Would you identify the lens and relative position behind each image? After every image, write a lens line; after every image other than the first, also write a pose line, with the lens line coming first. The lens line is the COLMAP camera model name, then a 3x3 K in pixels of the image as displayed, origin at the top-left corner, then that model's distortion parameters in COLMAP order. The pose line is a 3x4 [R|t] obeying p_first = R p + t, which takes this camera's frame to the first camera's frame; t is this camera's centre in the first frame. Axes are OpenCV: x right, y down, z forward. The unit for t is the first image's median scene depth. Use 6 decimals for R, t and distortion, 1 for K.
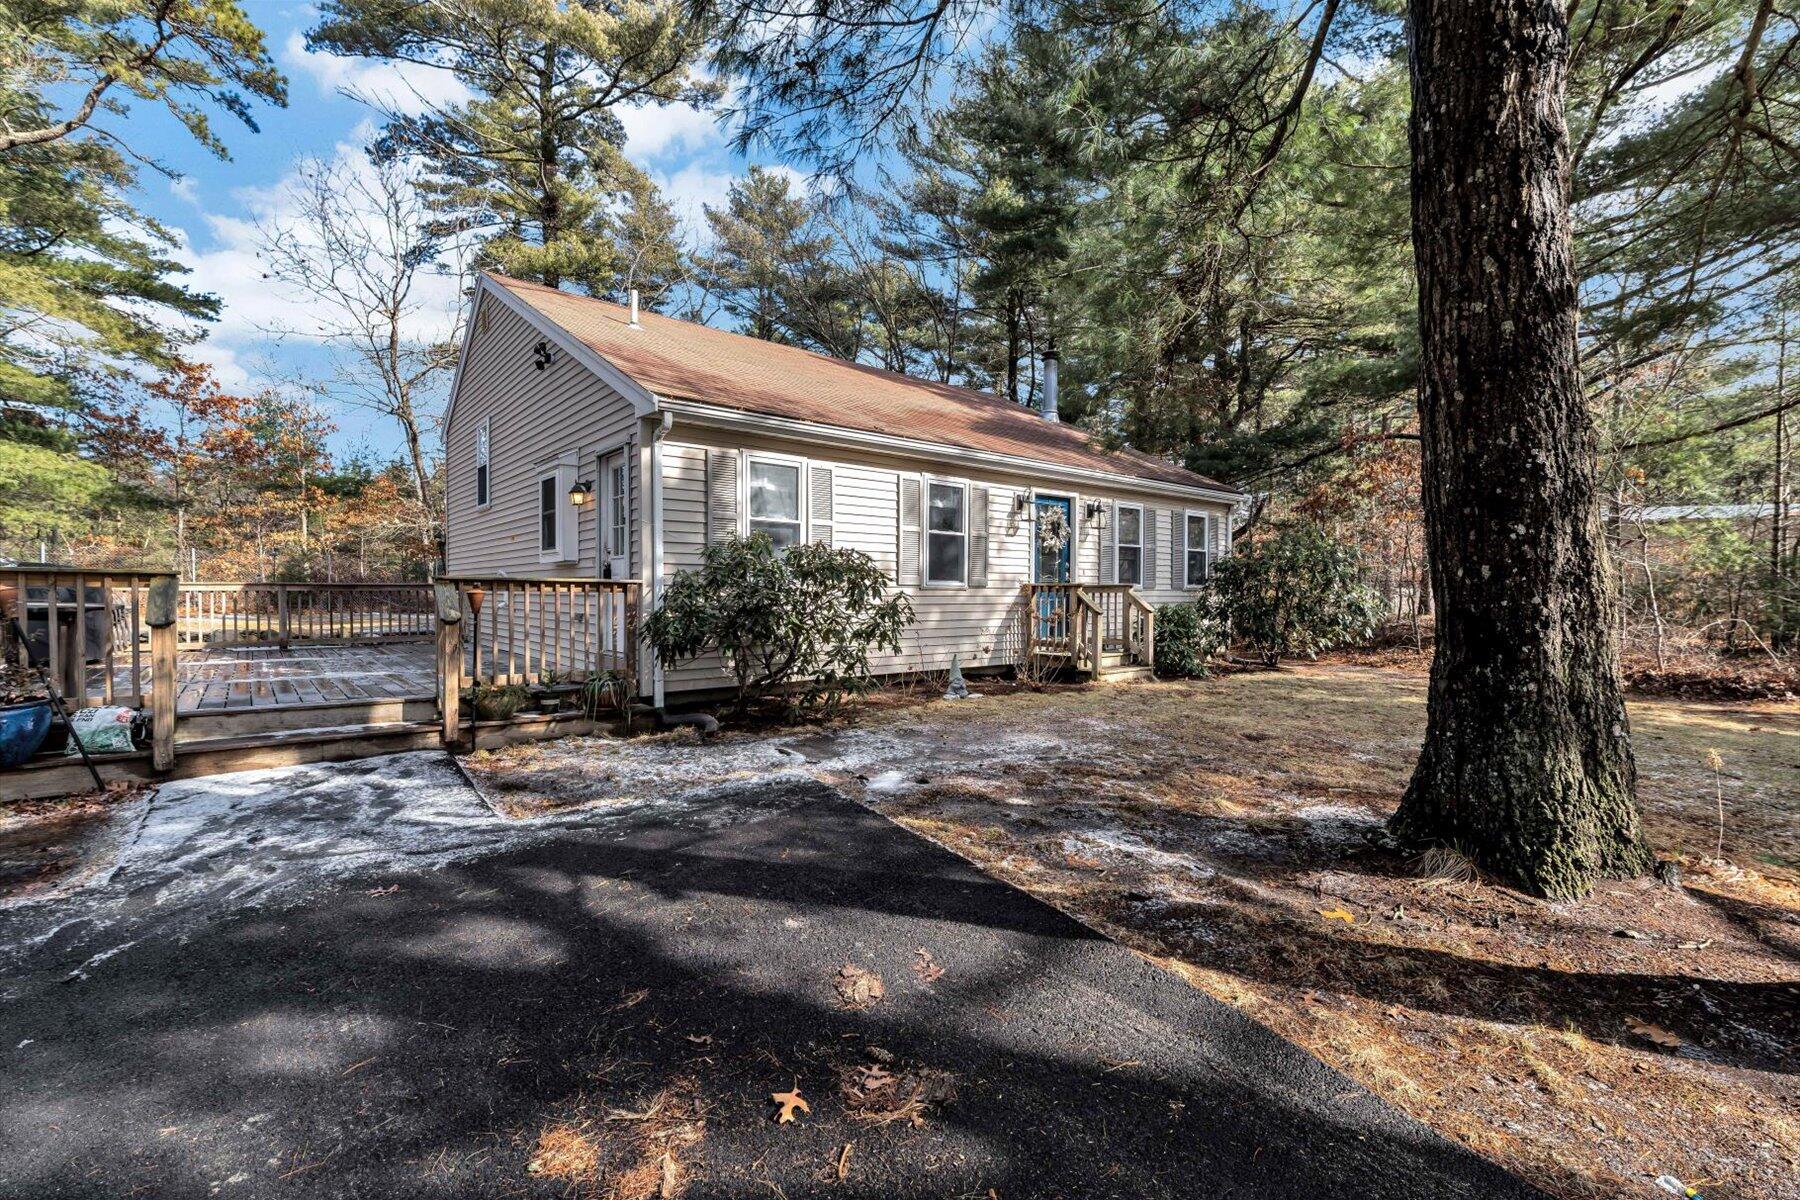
lens RADIAL K [[821.6, 0, 895.6], [0, 821.6, 603.4], [0, 0, 1]] dist [-0.002874, -0.000371]
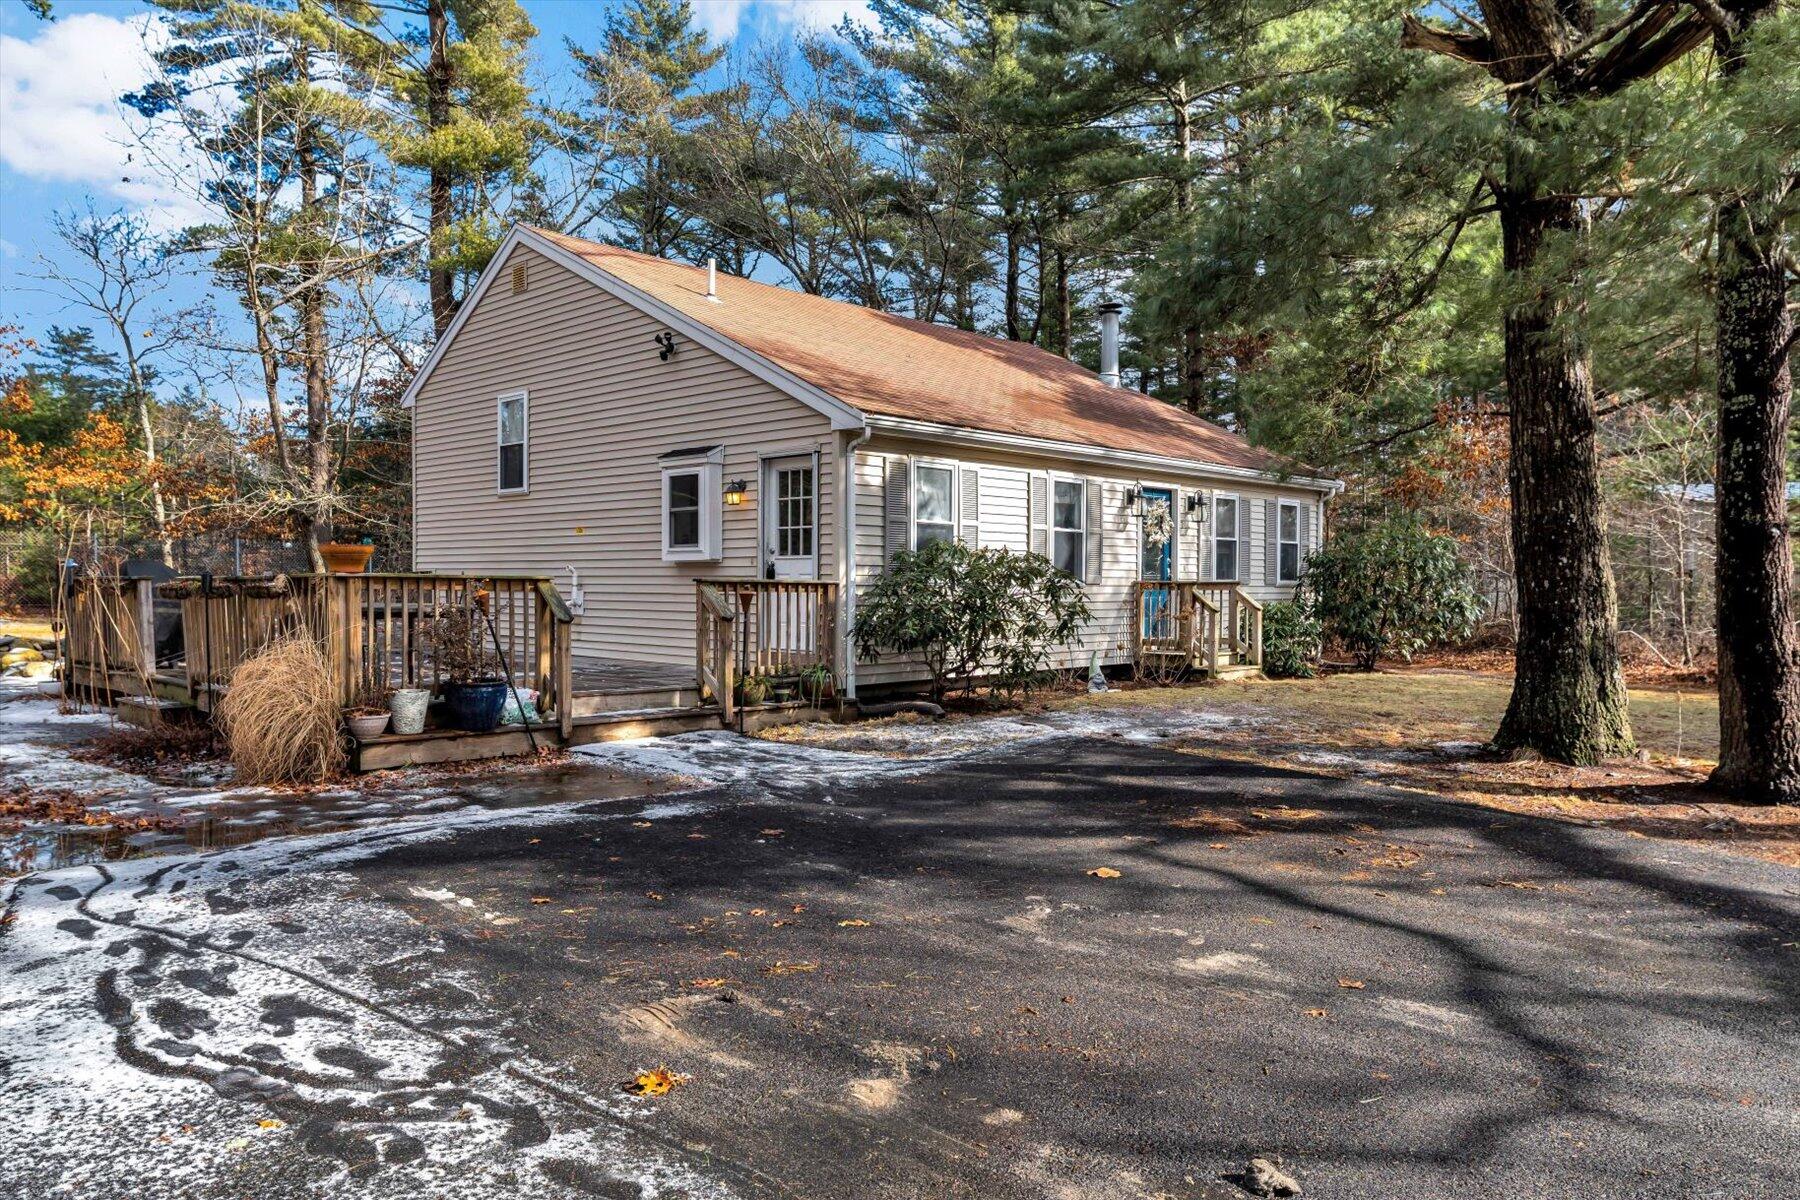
lens RADIAL K [[1298.7, 0, 901.8], [0, 1298.7, 602.2], [0, 0, 1]] dist [-0.019831, -0.002117]
pose [[0.992559, -0.002117, 0.121746, -0.316984], [0.001893, 0.999996, 0.001957, -0.002881], [-0.121750, -0.001712, 0.992559, -0.507651]]
